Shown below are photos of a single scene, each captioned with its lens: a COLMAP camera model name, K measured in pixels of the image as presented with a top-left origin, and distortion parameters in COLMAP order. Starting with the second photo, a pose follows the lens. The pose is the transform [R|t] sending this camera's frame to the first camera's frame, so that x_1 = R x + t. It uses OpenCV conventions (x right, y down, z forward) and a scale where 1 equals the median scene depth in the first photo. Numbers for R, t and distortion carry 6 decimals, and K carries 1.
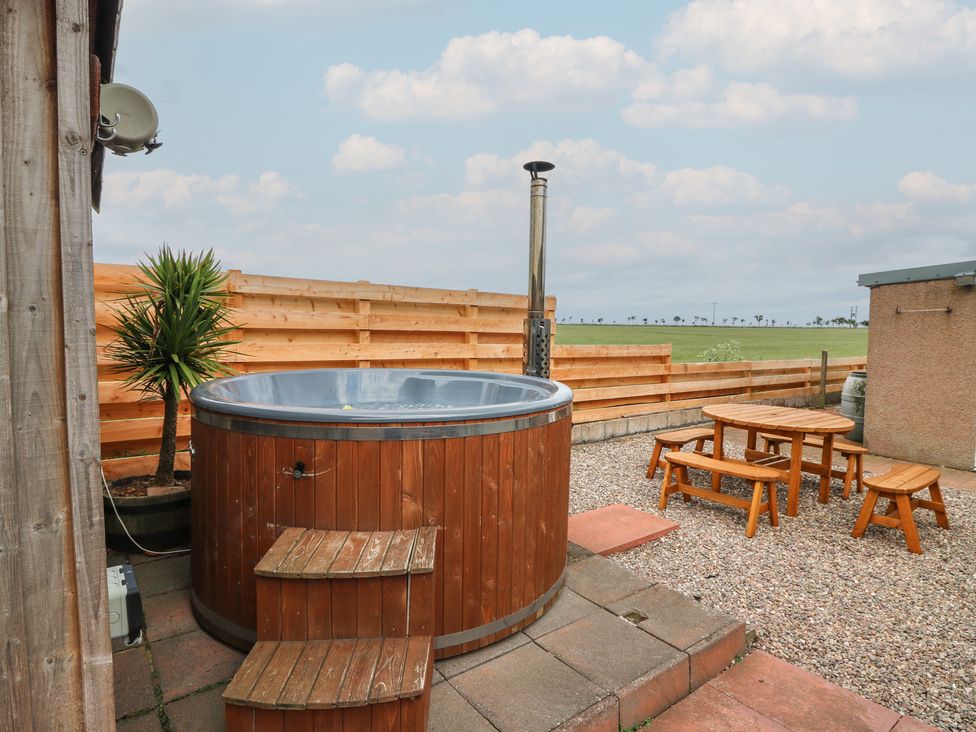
lens RADIAL K [[548.7, 0, 489.0], [0, 548.7, 355.5], [0, 0, 1]] dist [0.006685, -0.013363]
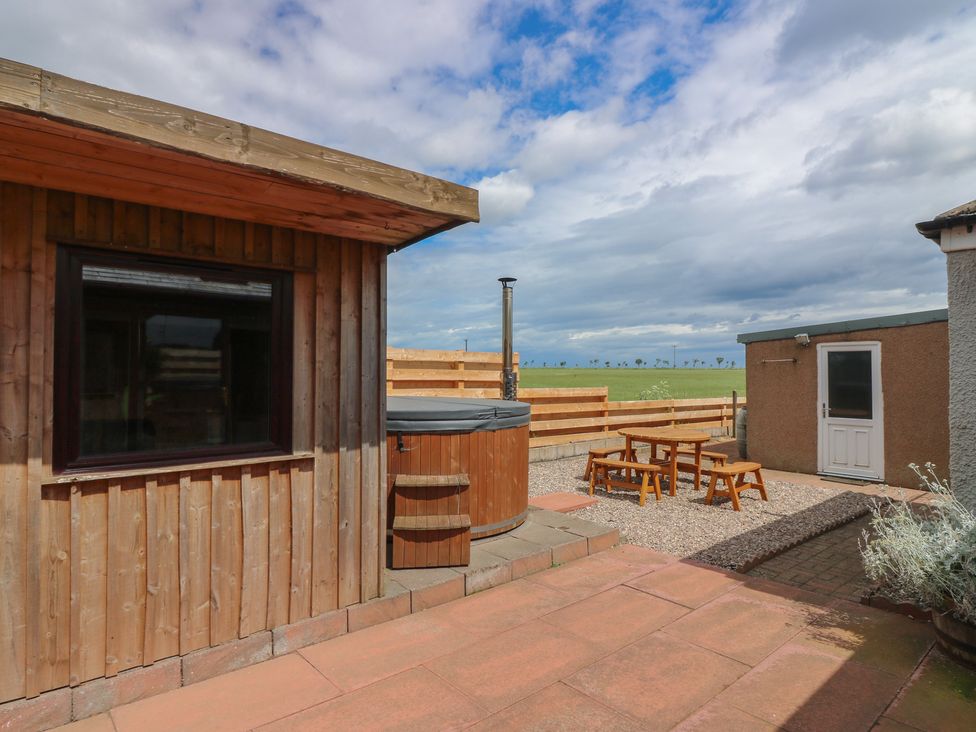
lens RADIAL K [[567.5, 0, 492.2], [0, 567.5, 356.8], [0, 0, 1]] dist [-0.002217, -0.000844]
pose [[0.997151, -0.009481, 0.074833, -0.060192], [0.015305, 0.996864, -0.077645, 0.012063], [-0.073862, 0.078570, 0.994169, -0.479087]]
